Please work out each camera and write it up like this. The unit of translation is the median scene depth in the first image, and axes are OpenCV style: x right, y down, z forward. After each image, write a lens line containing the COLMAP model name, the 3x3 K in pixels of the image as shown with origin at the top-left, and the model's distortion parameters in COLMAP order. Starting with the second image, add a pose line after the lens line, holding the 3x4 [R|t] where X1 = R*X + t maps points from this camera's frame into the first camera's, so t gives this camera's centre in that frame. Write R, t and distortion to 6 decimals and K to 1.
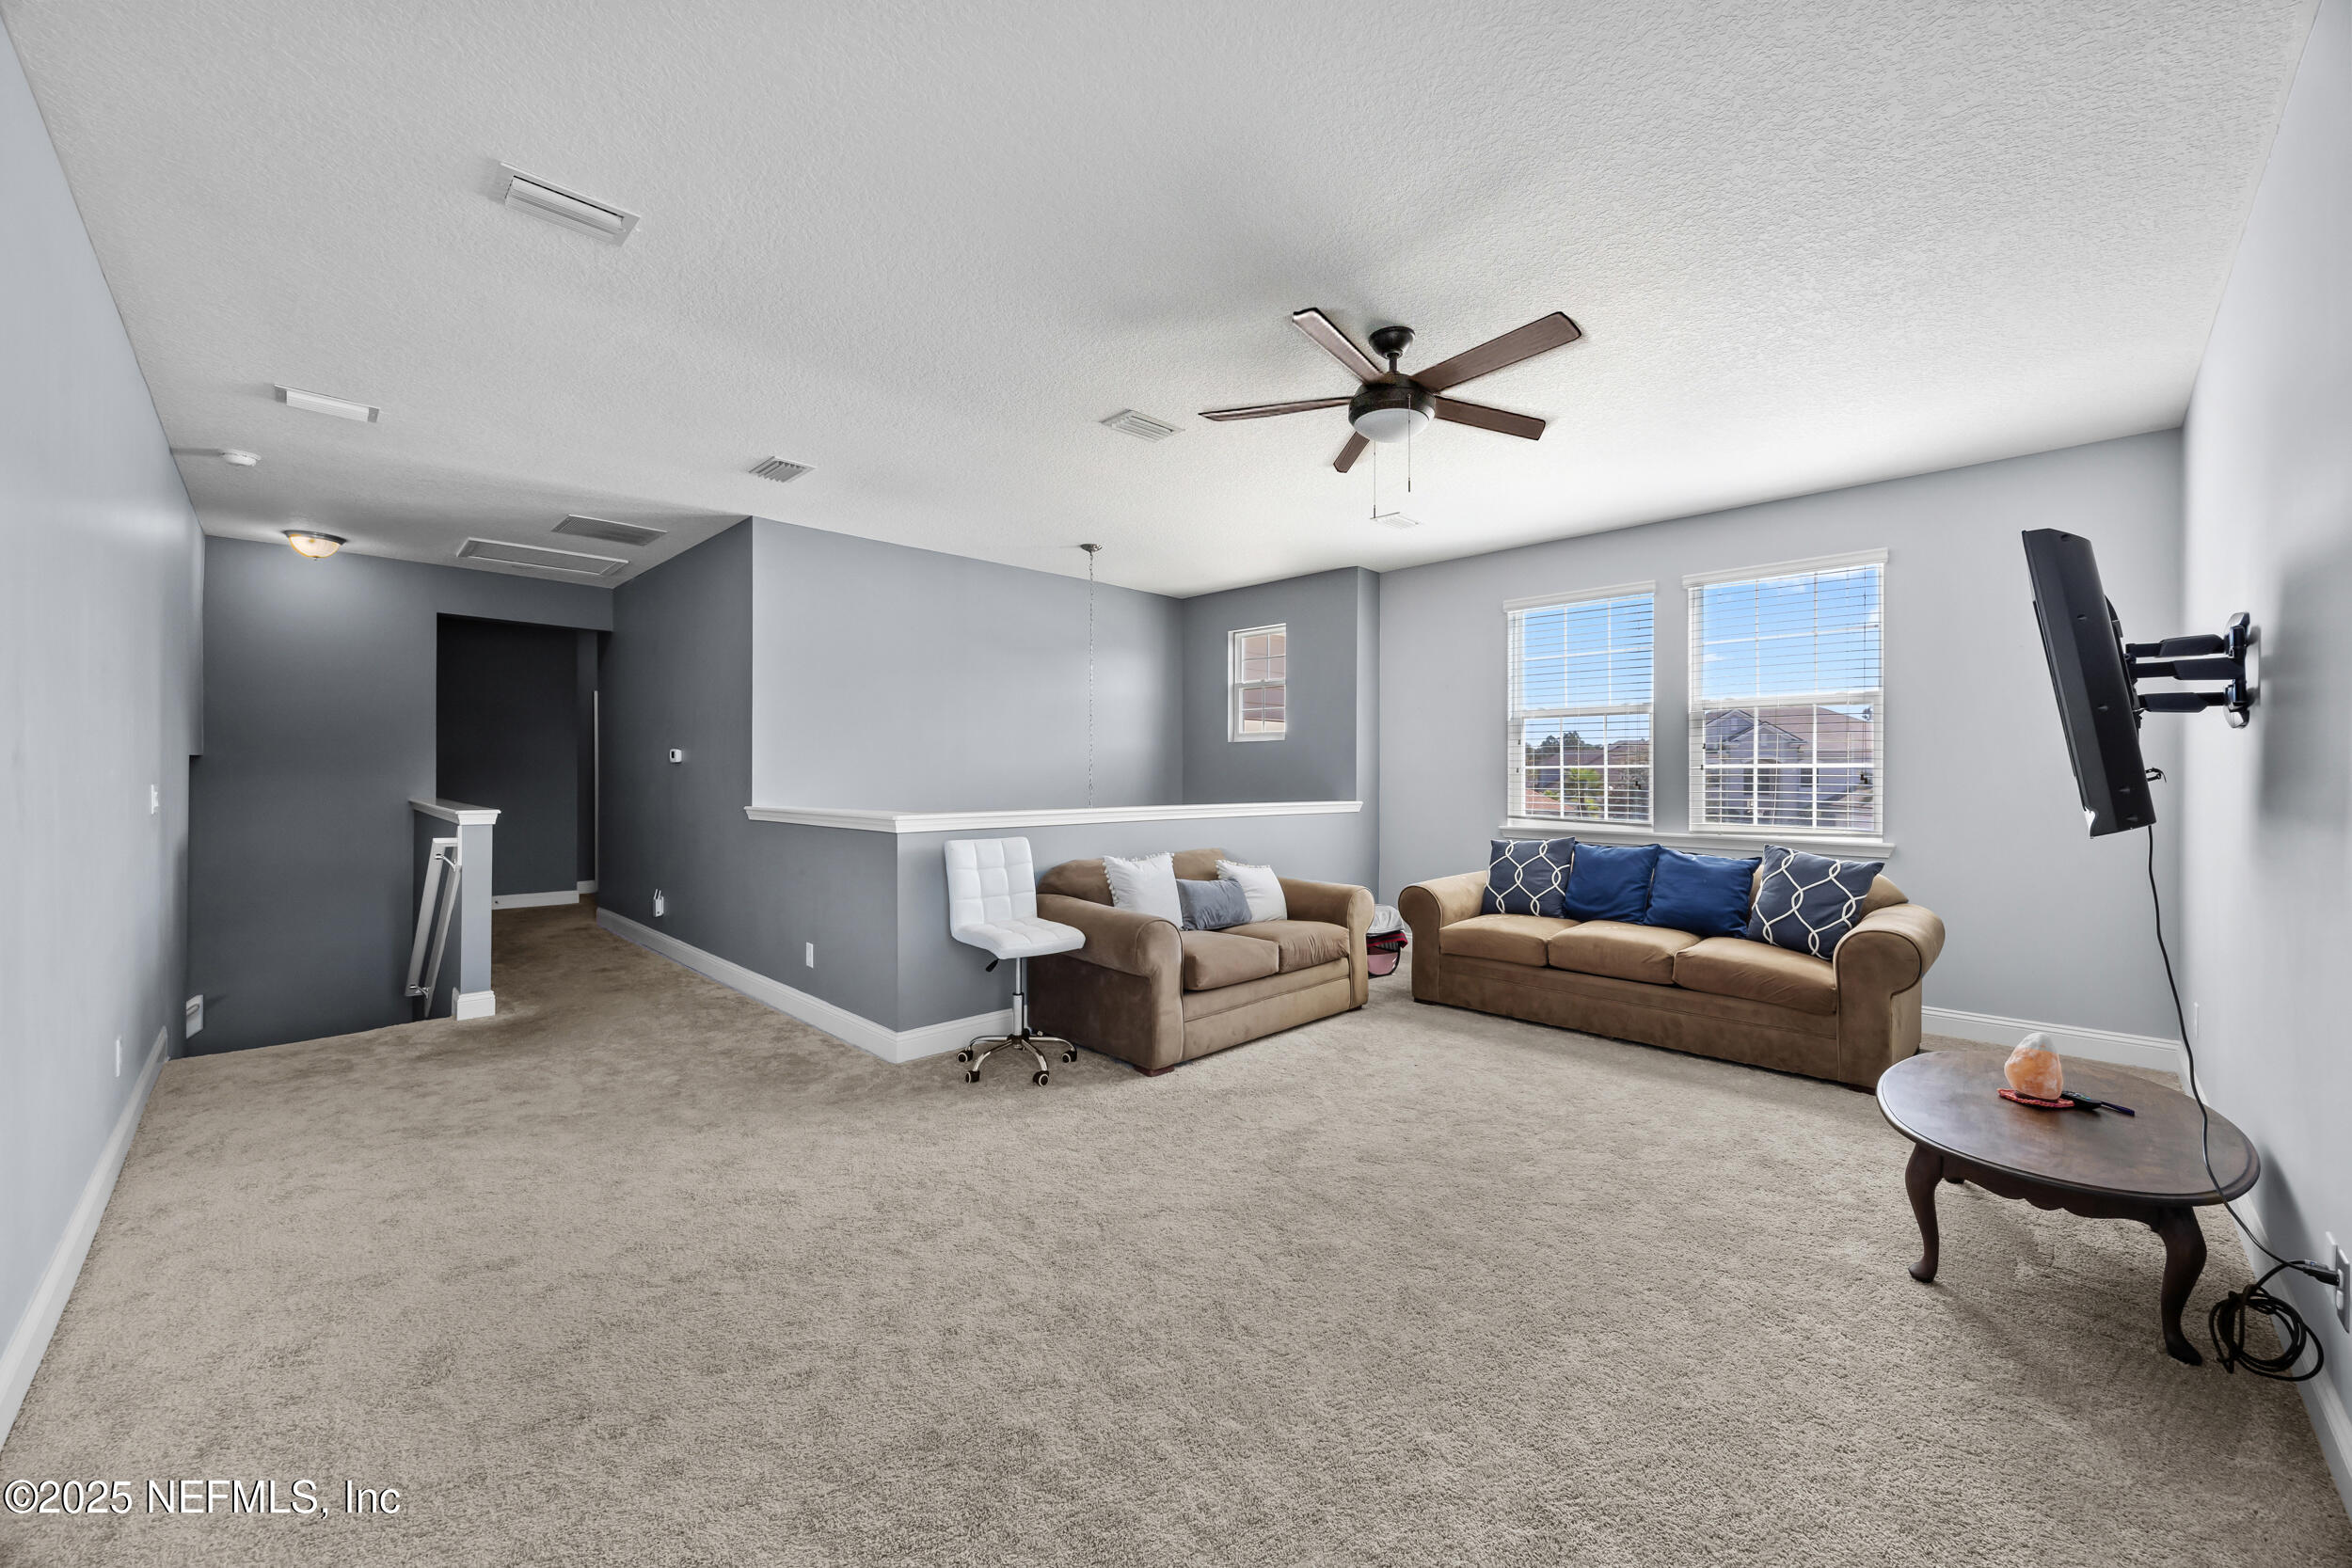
lens RADIAL K [[892.0, 0, 1179.8], [0, 892.0, 775.9], [0, 0, 1]] dist [-0.000618, 0.000011]
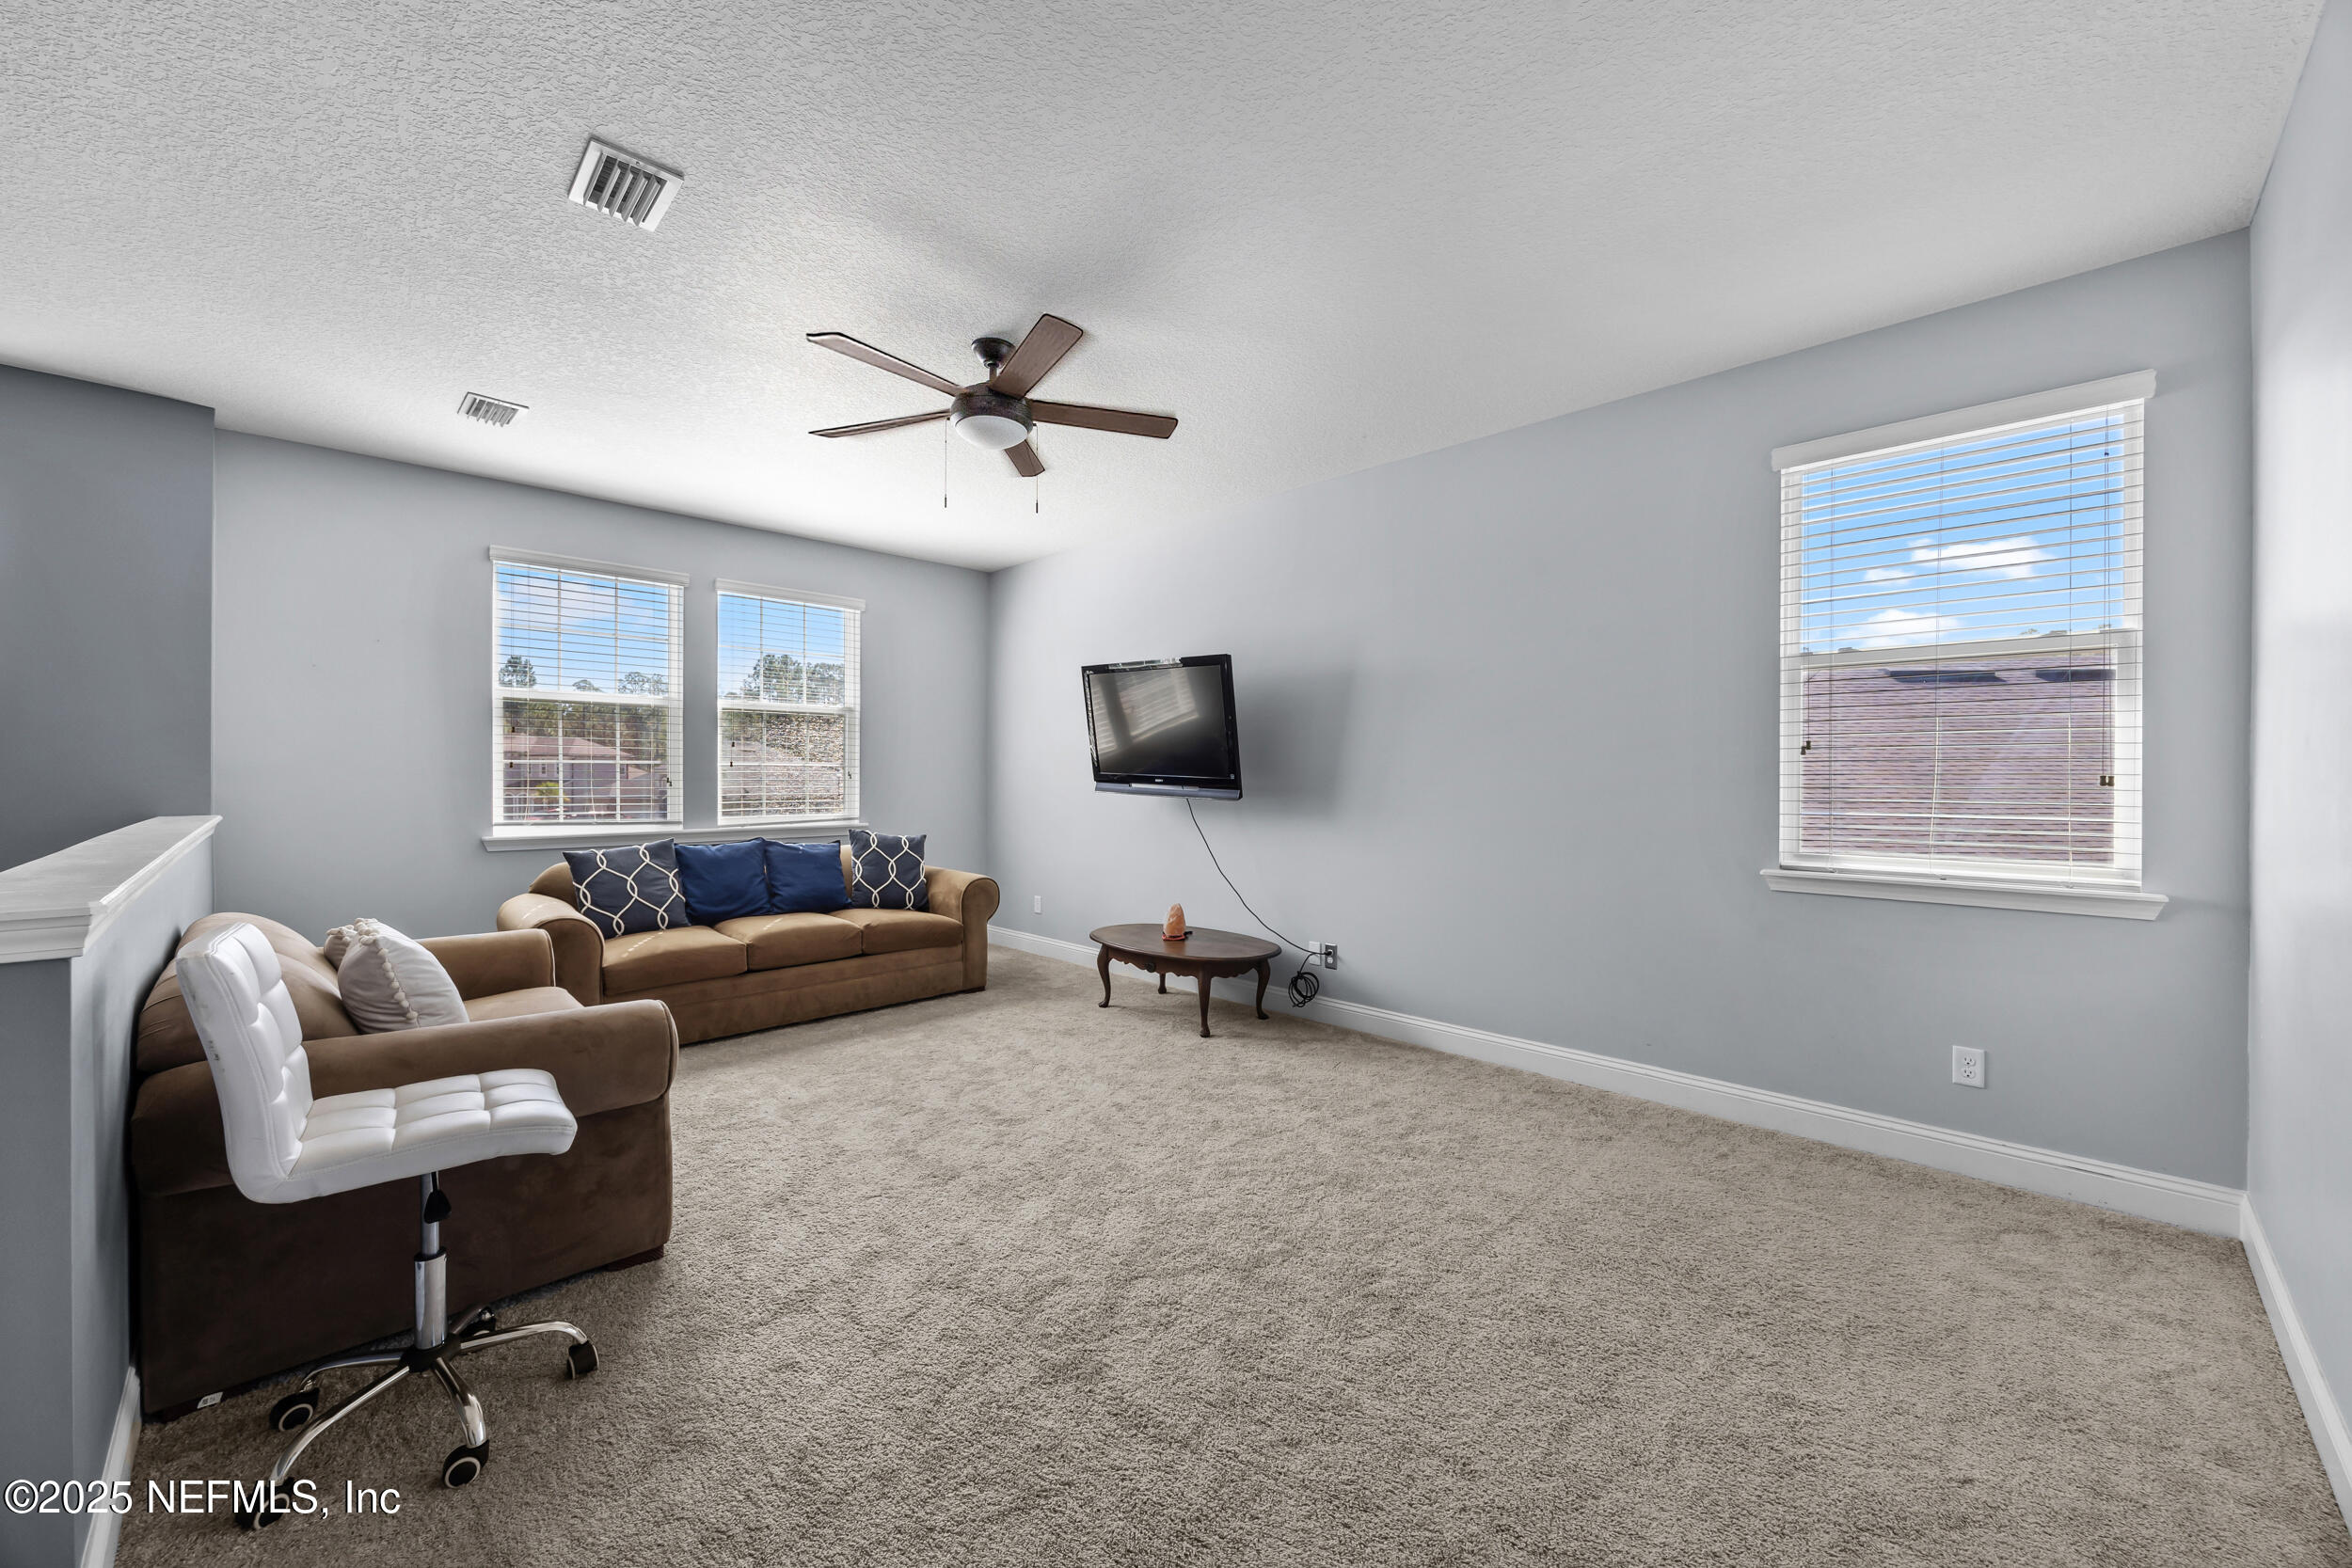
lens RADIAL K [[892.0, 0, 1179.8], [0, 892.0, 775.9], [0, 0, 1]] dist [-0.000618, 0.000011]
pose [[-0.001893, -0.003945, 0.999990, -0.546247], [-0.001964, 0.999990, 0.003941, -0.000853], [-0.999996, -0.001957, -0.001900, 0.539694]]
